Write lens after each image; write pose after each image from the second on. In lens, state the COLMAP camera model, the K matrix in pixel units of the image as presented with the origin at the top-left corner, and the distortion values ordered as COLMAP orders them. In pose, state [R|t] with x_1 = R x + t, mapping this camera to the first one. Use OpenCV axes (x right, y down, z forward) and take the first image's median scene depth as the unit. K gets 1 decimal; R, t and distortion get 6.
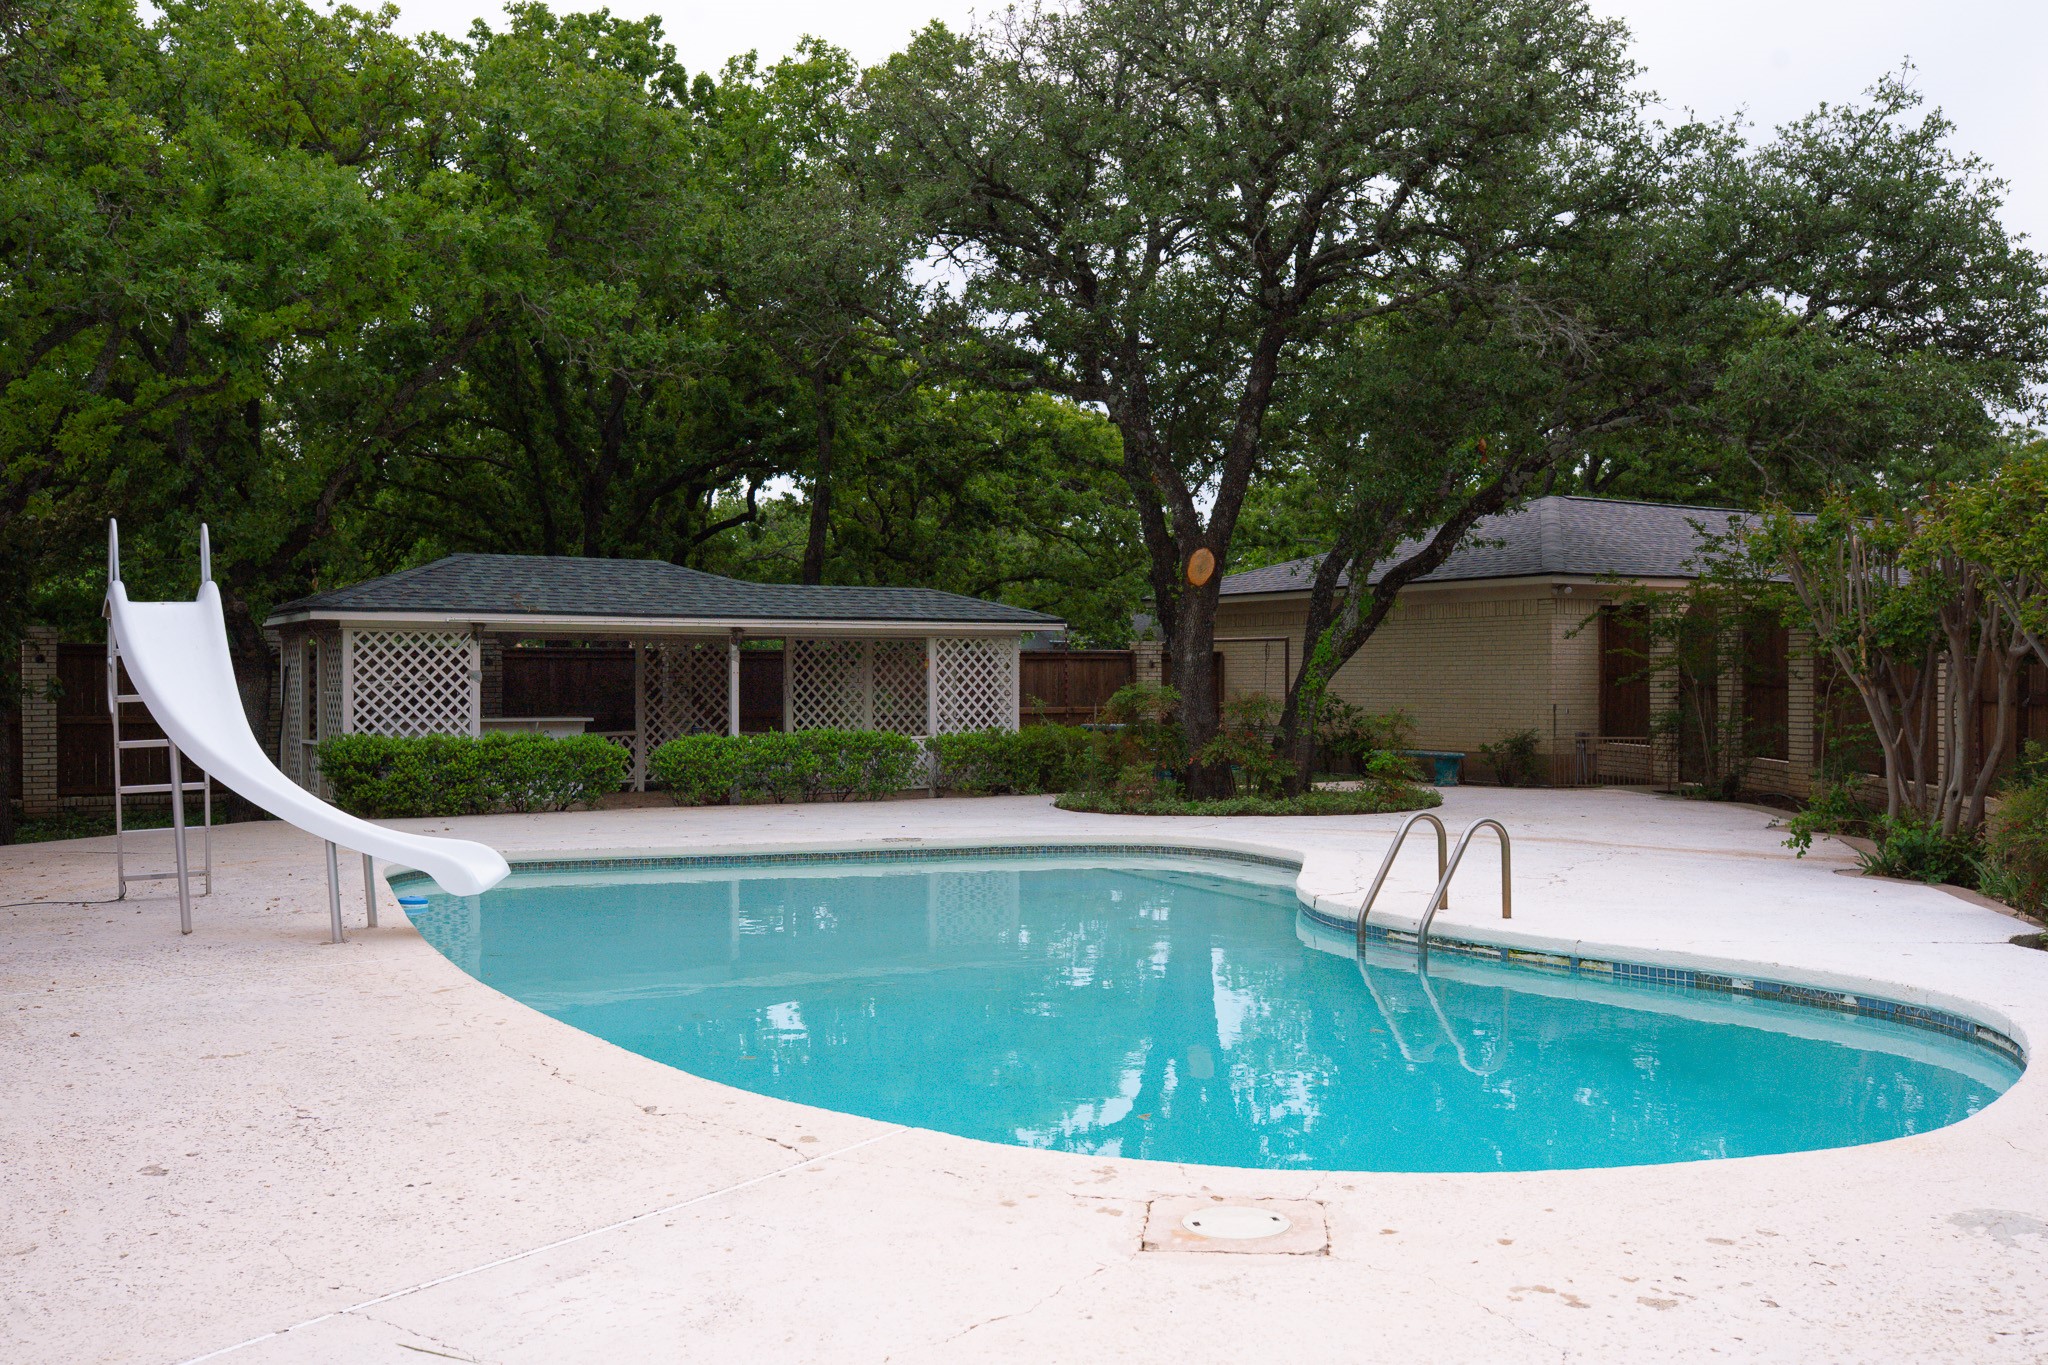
lens RADIAL K [[1960.9, 0, 1036.5], [0, 1960.9, 681.6], [0, 0, 1]] dist [-0.048724, 0.068357]
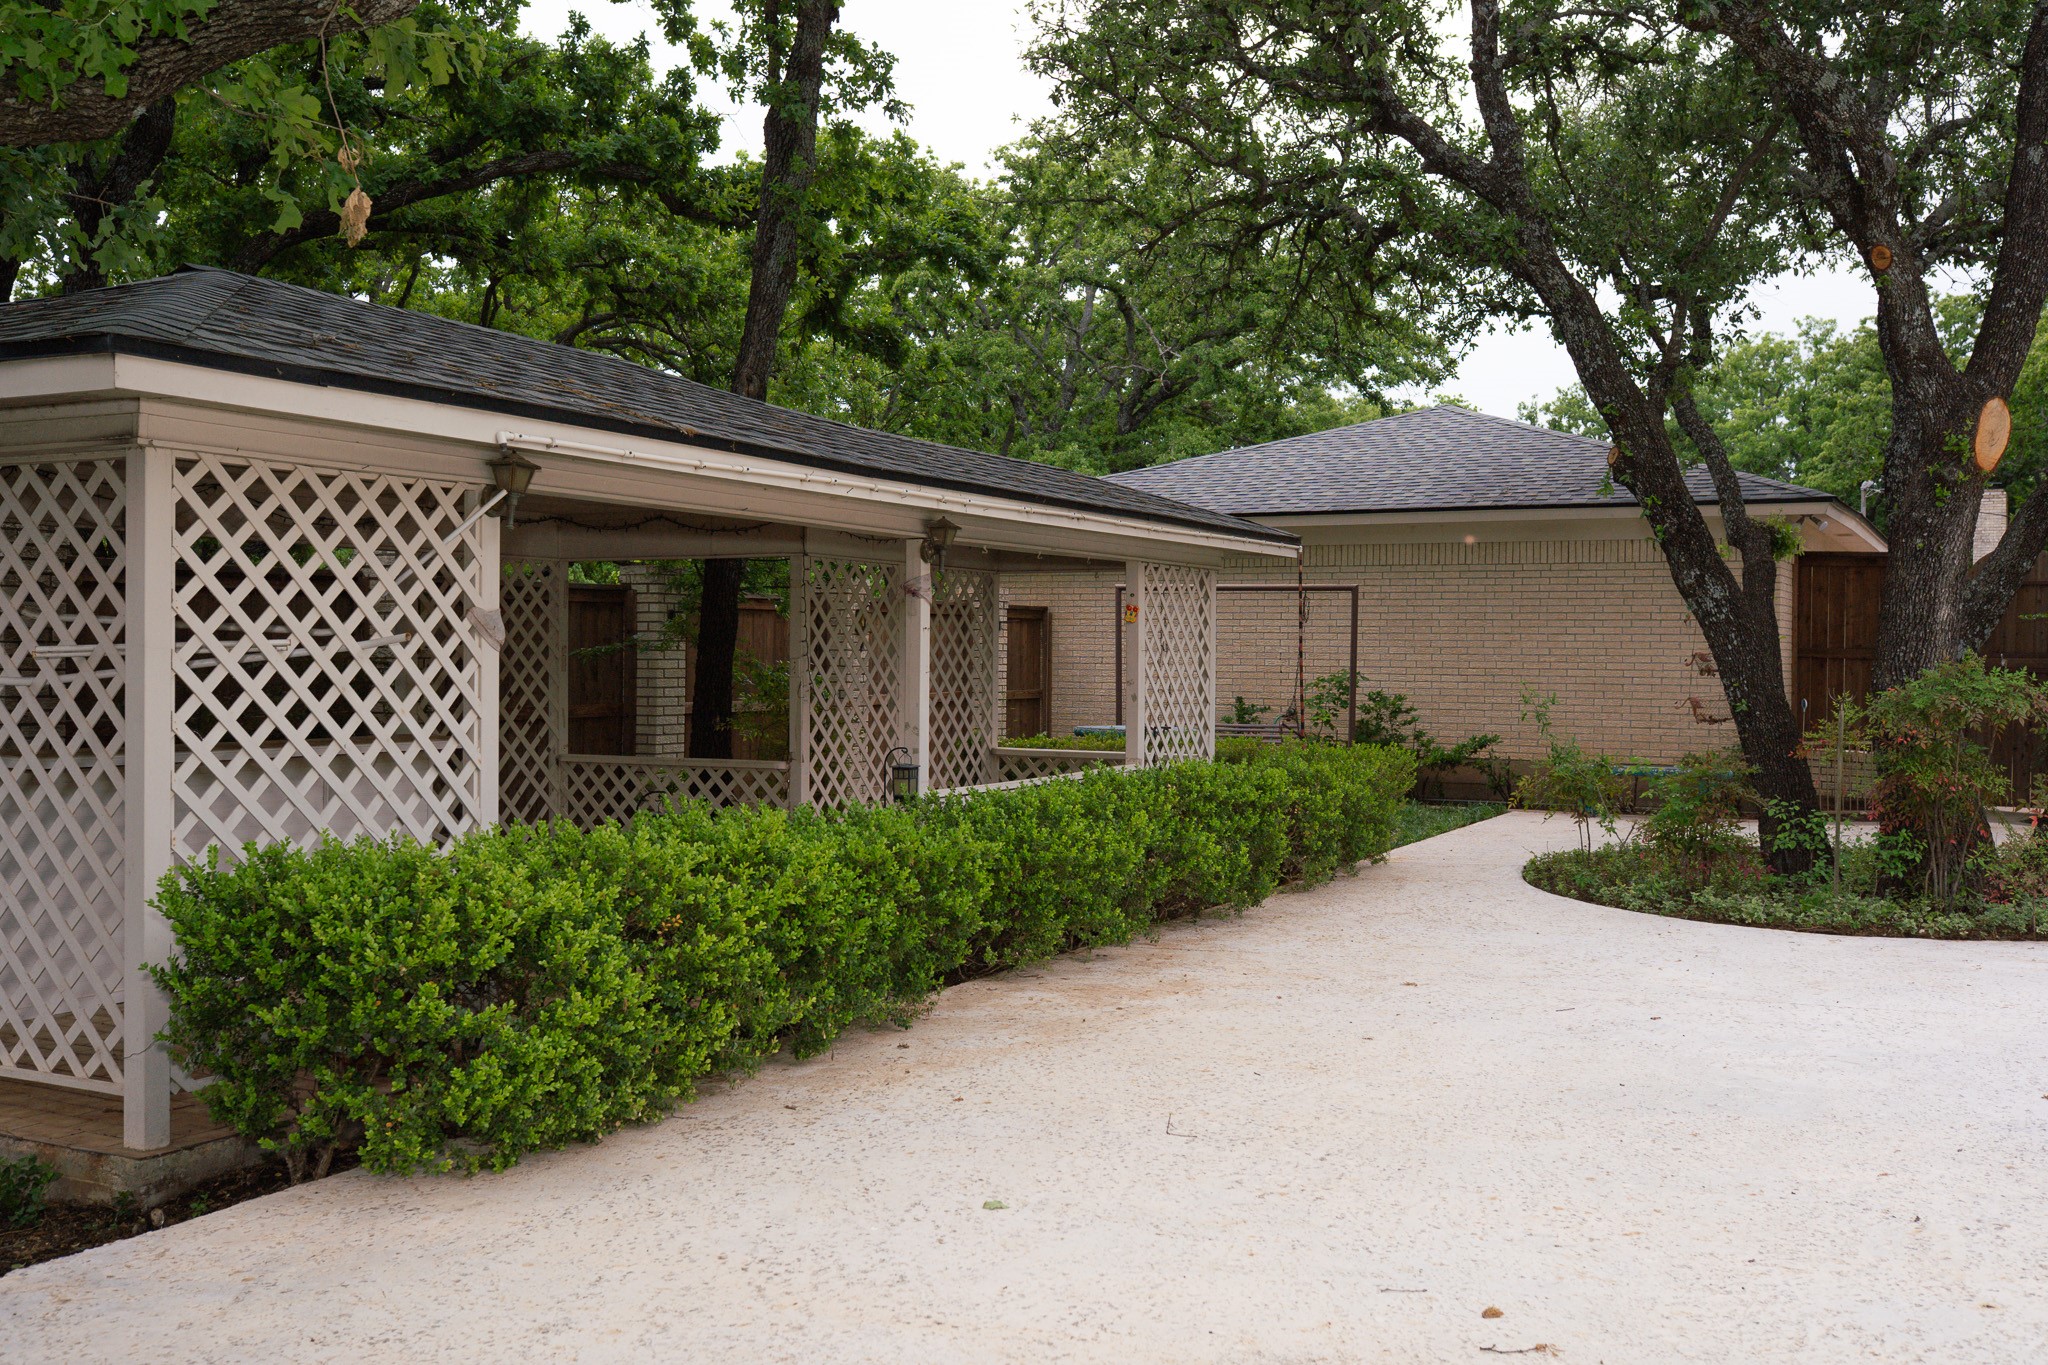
lens RADIAL K [[1960.9, 0, 1036.5], [0, 1960.9, 681.6], [0, 0, 1]] dist [-0.048724, 0.068357]
pose [[0.850936, 0.002549, 0.525264, -0.385177], [-0.012116, 0.999817, 0.014775, 0.000218], [-0.525130, -0.018937, 0.850811, 0.696477]]
